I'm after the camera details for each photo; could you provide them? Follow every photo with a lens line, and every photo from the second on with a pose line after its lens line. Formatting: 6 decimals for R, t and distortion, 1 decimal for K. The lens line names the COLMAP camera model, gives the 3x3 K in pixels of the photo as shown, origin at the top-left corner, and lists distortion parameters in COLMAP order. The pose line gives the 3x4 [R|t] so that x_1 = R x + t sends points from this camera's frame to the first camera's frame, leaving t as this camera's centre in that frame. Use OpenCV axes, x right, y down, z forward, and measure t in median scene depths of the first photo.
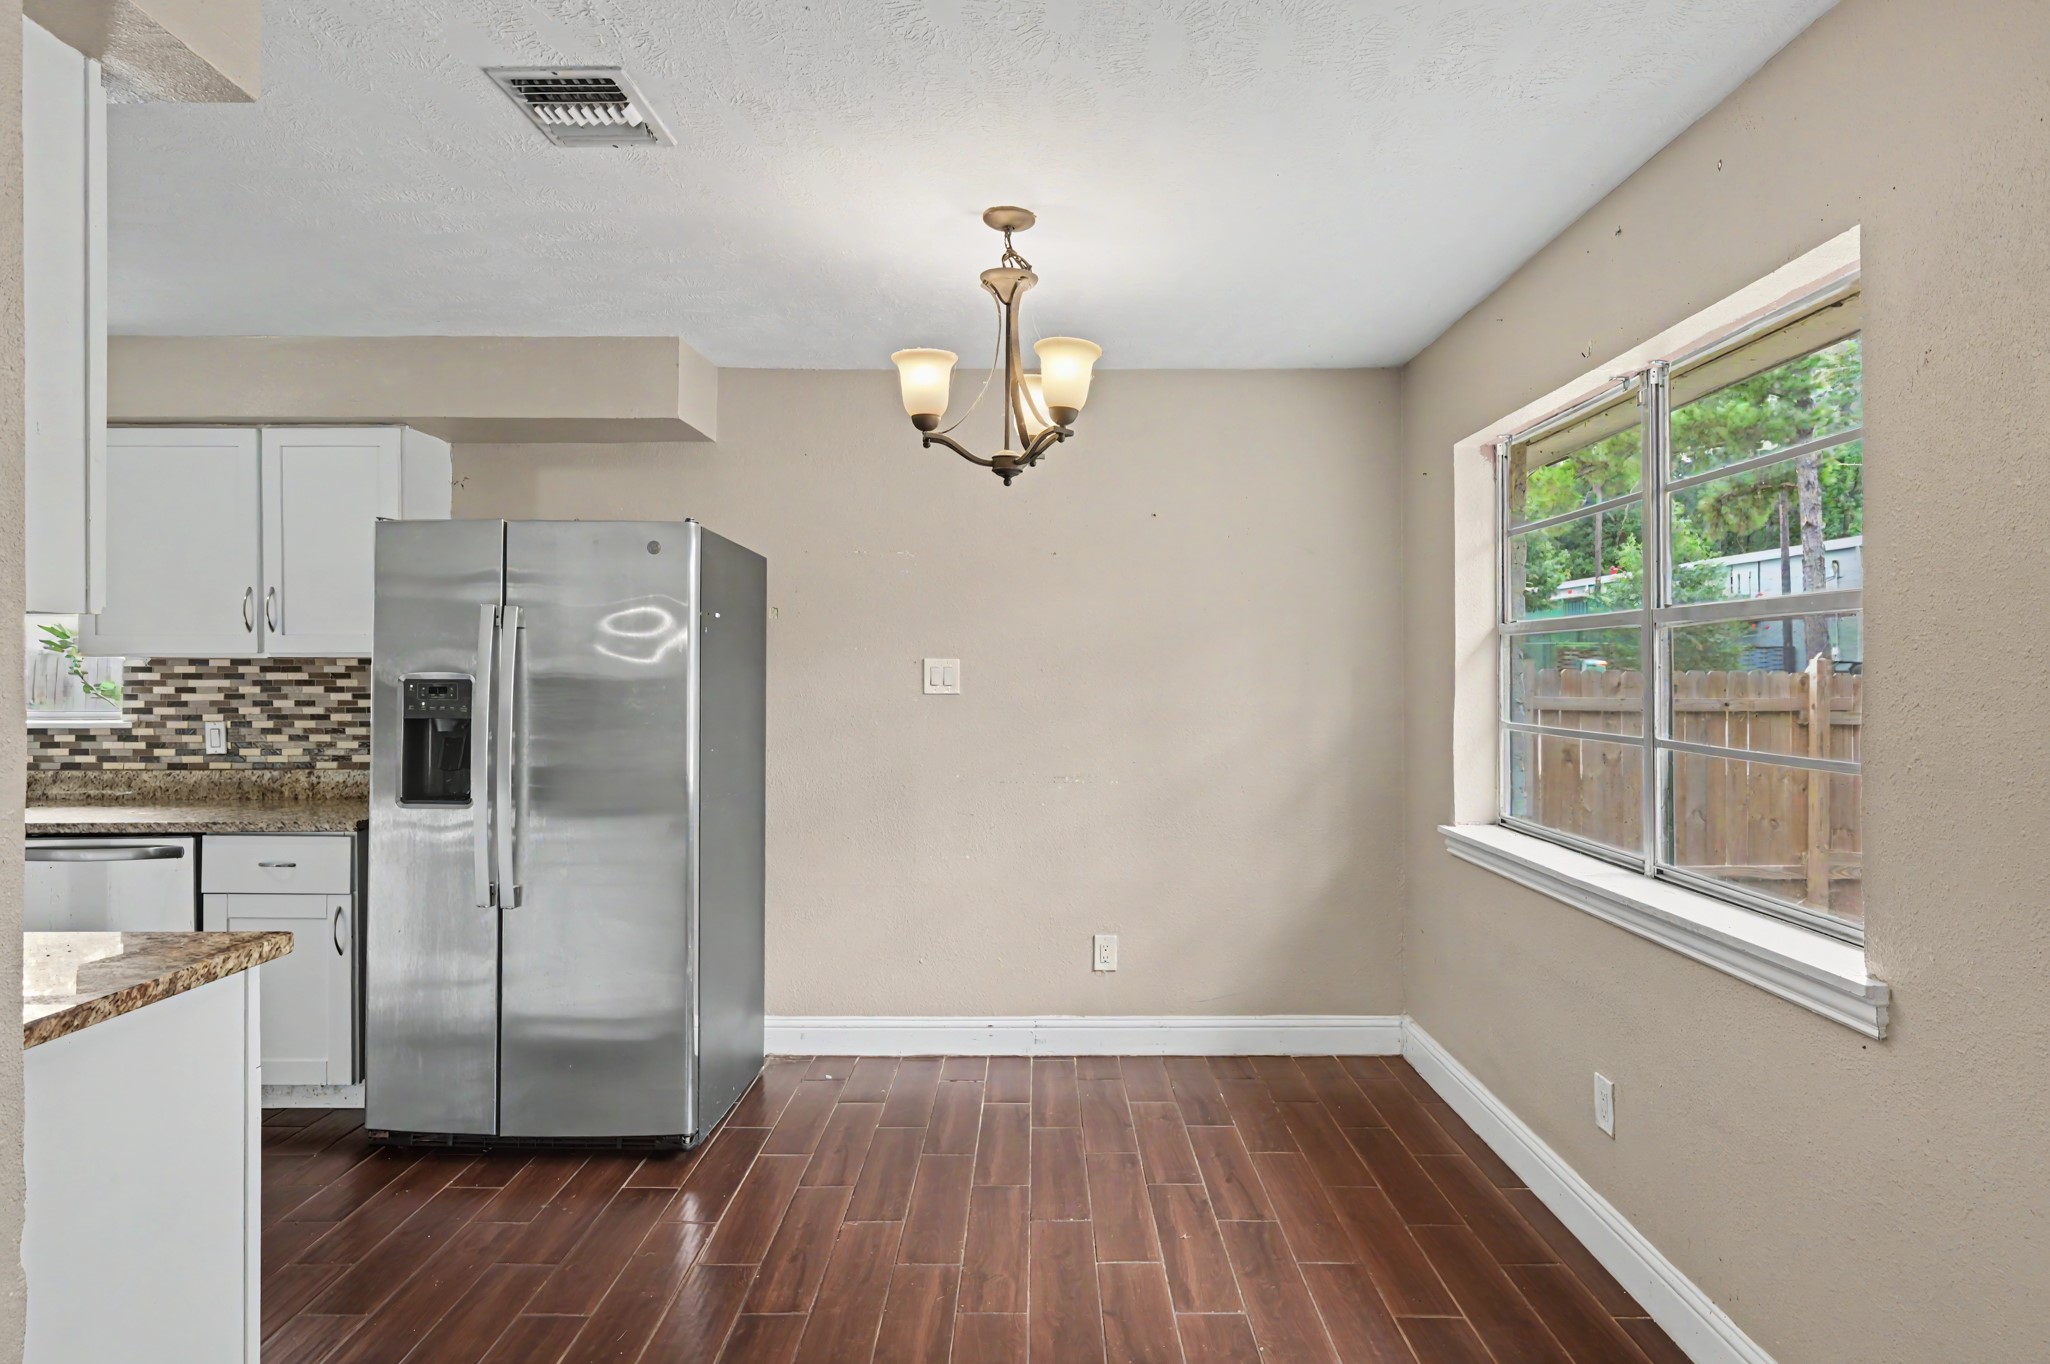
lens RADIAL K [[1168.4, 0, 1055.0], [0, 1168.4, 670.7], [0, 0, 1]] dist [-0.004629, -0.001217]
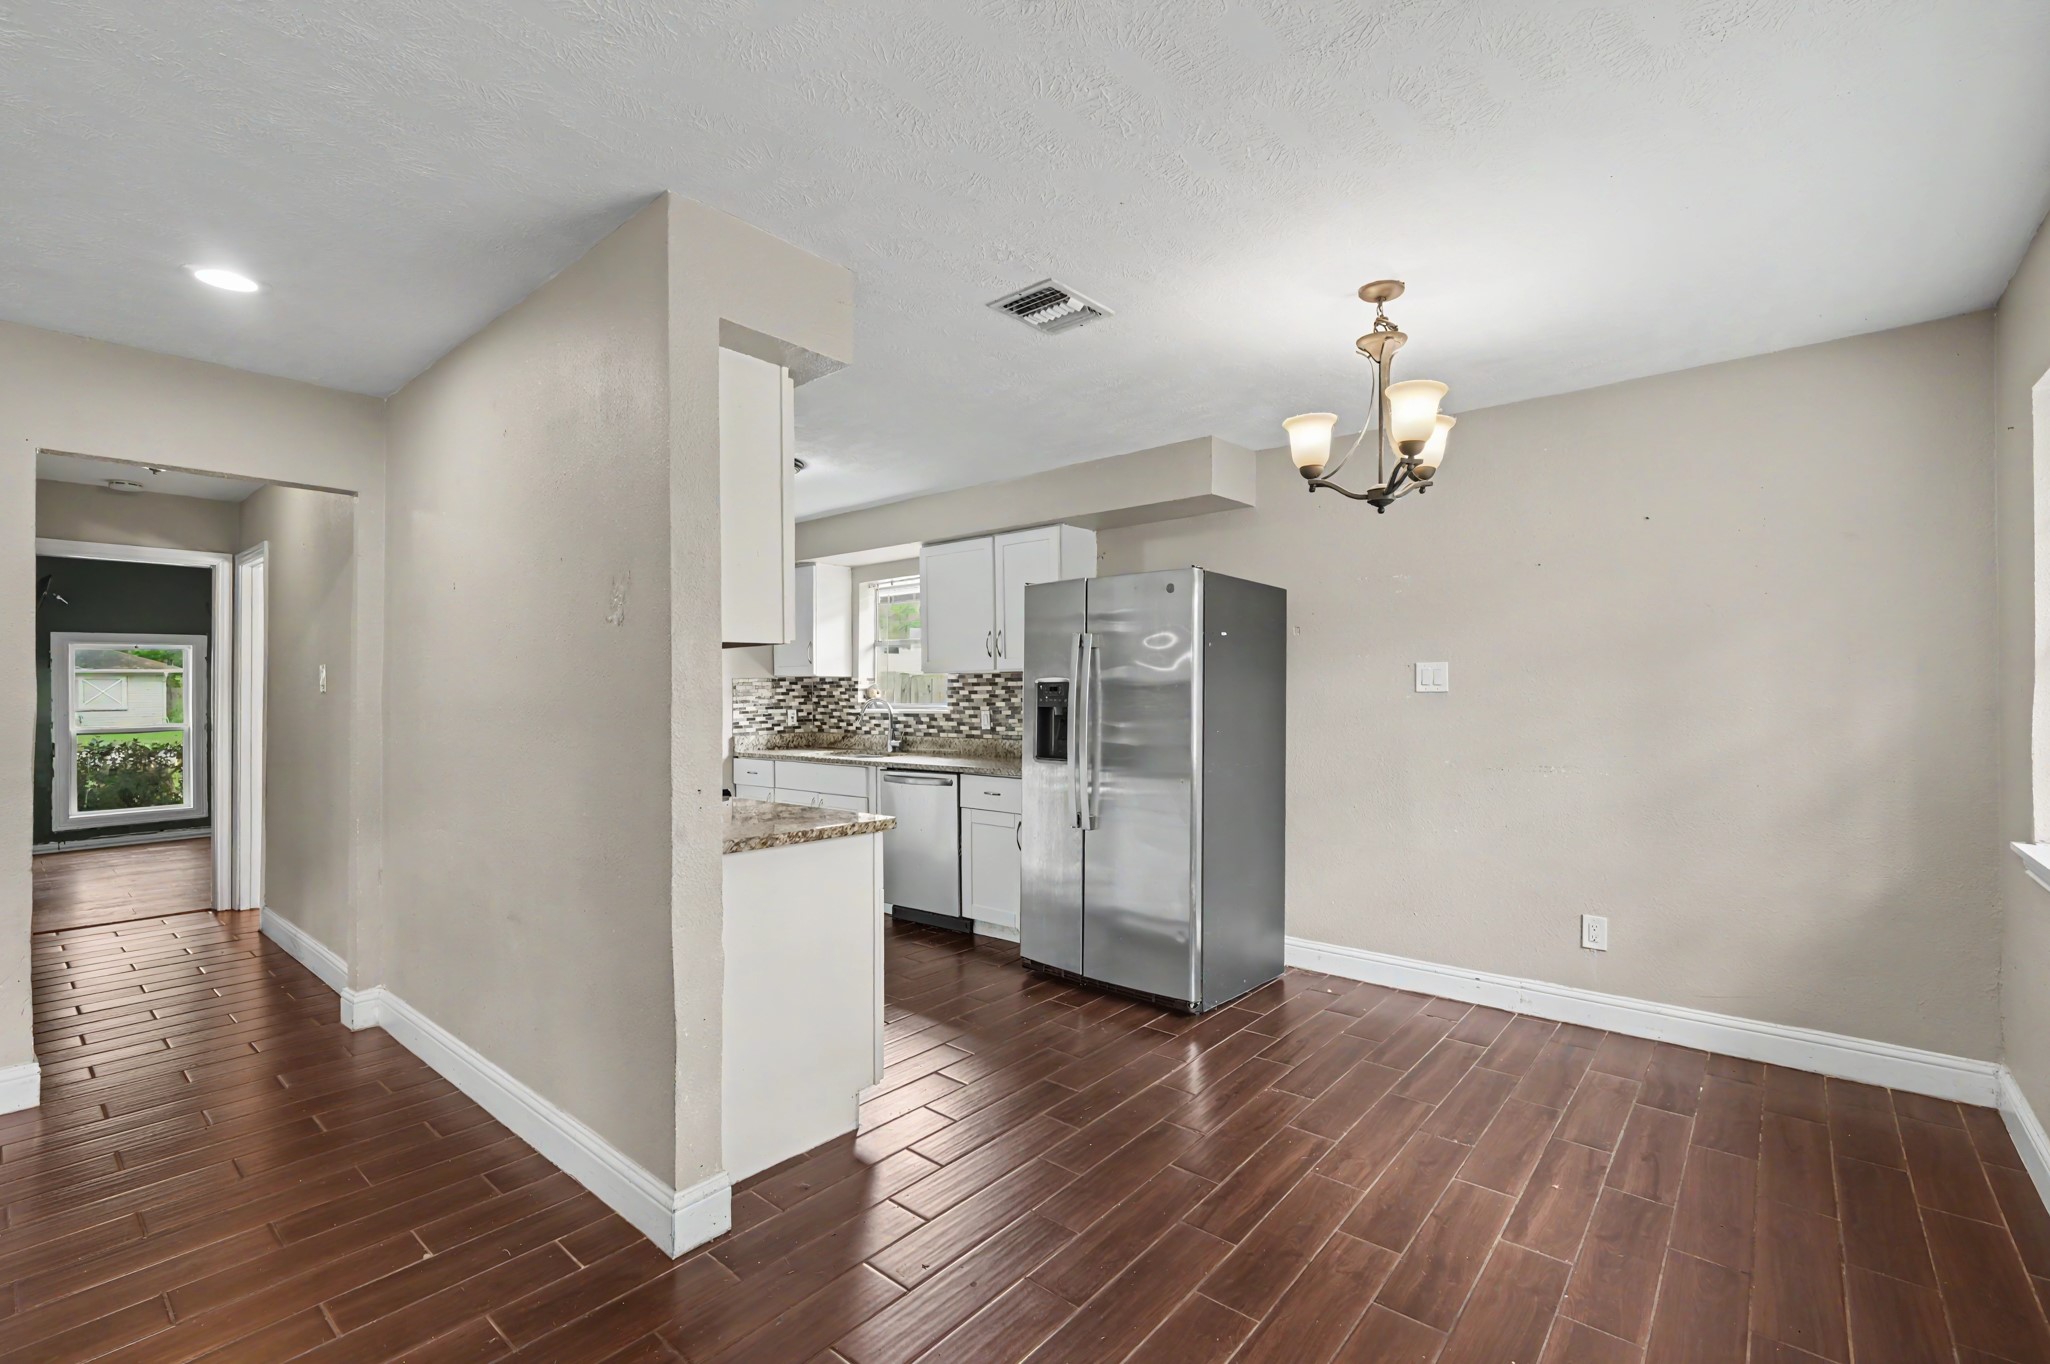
lens RADIAL K [[907.3, 0, 1032.3], [0, 907.3, 696.3], [0, 0, 1]] dist [-0.000494, -0.001967]
pose [[0.756674, -0.002688, -0.653787, 0.203277], [0.010151, 0.999919, 0.007637, 0.013179], [0.653714, -0.012415, 0.756640, 0.036497]]
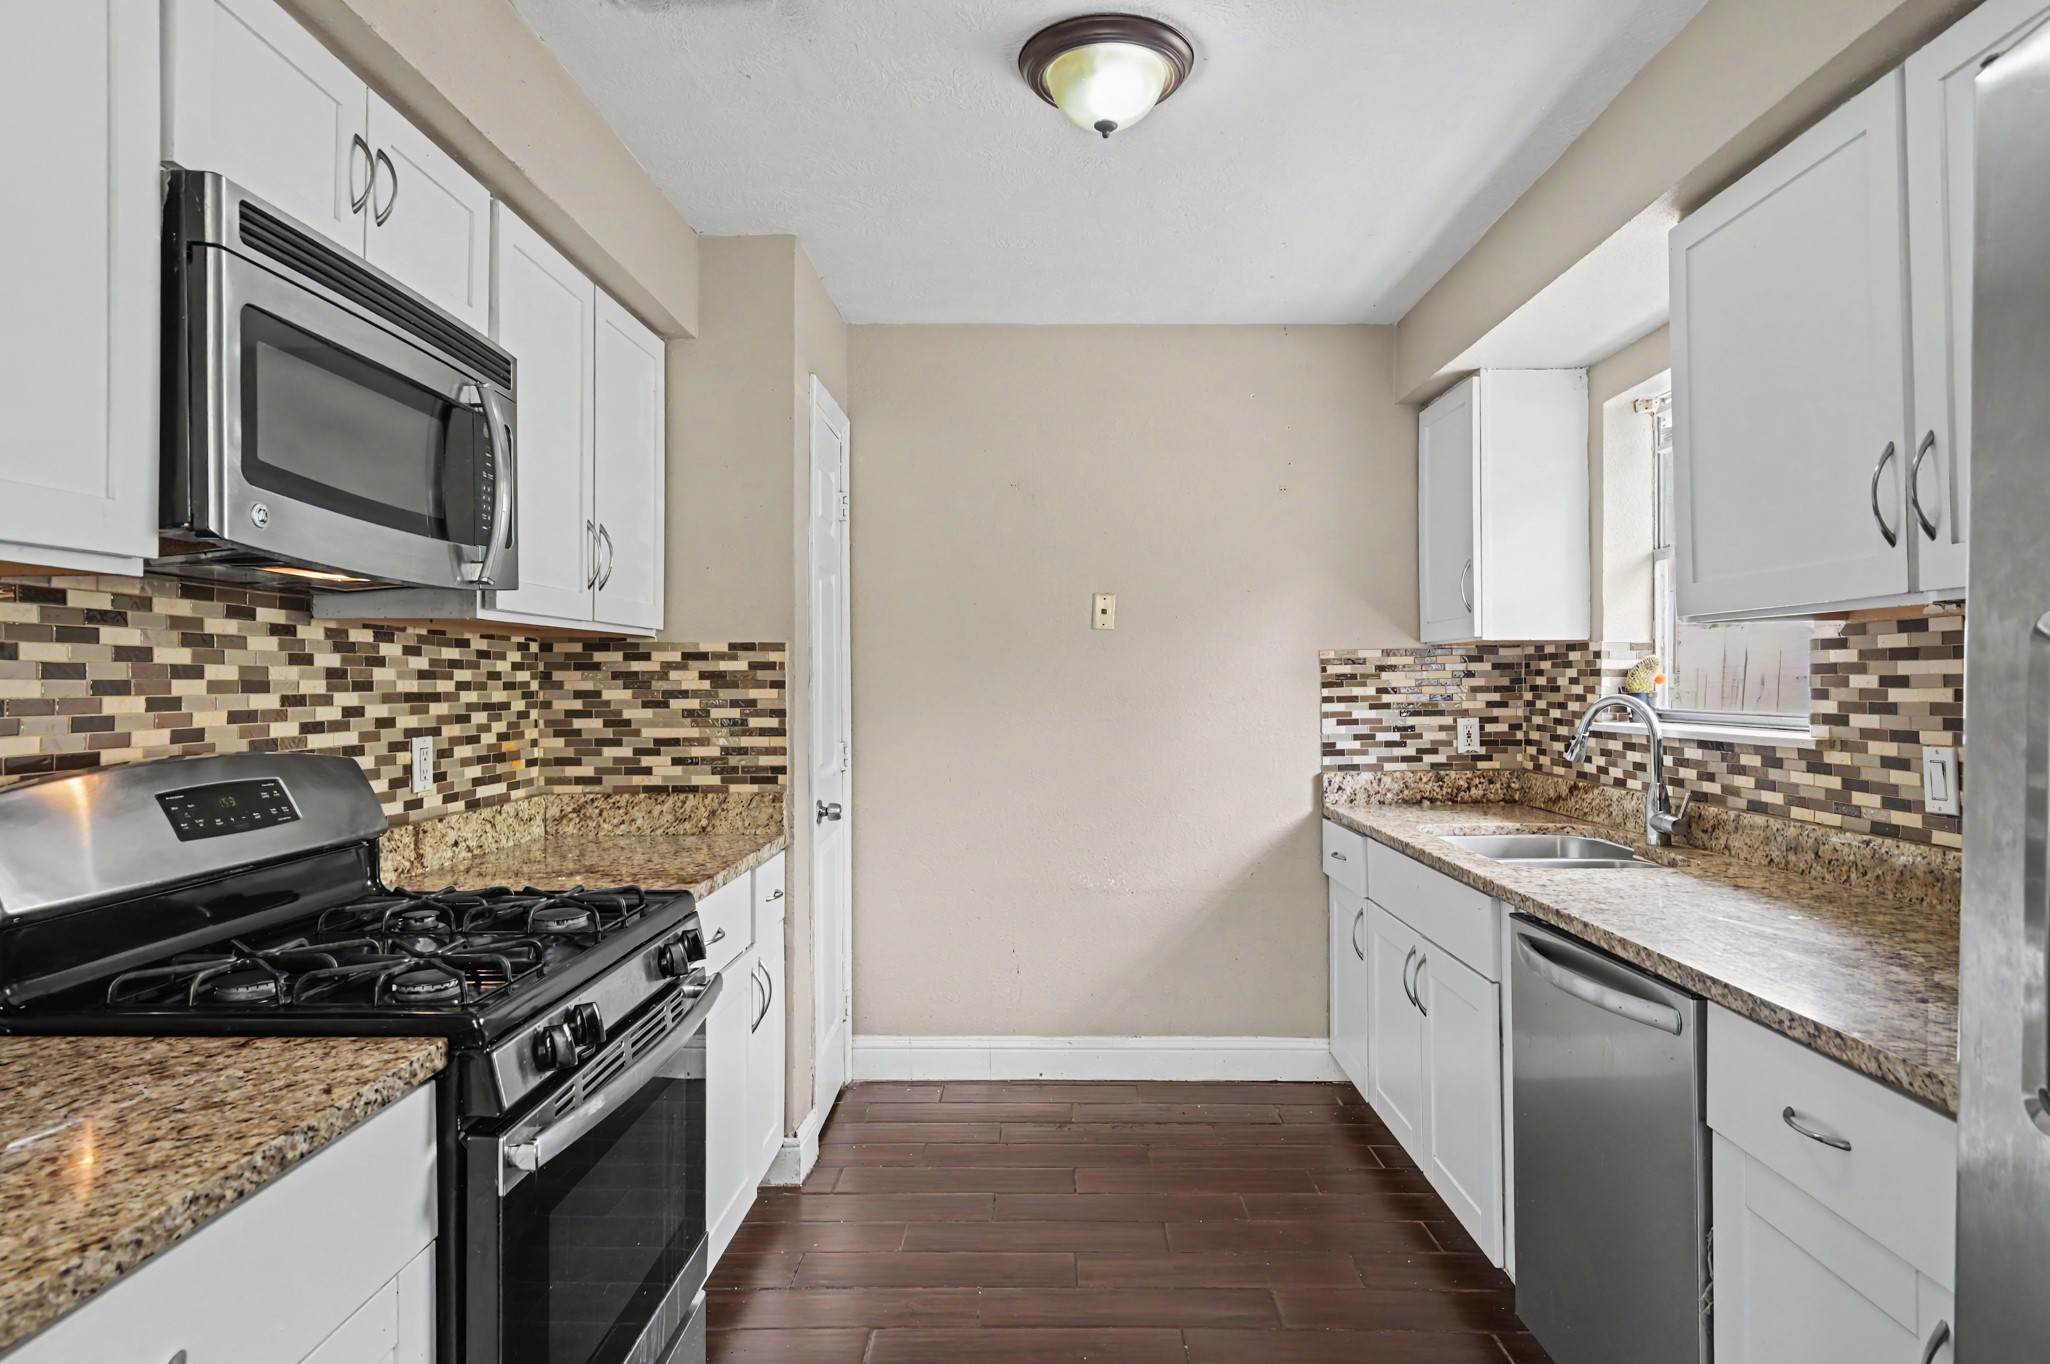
lens RADIAL K [[1168.4, 0, 1019.5], [0, 1168.4, 681.1], [0, 0, 1]] dist [-0.004629, -0.001217]
pose [[-0.028833, -0.000119, -0.999584, -0.227984], [0.013025, 0.999915, -0.000495, 0.011827], [0.999499, -0.013034, -0.028829, 0.634312]]
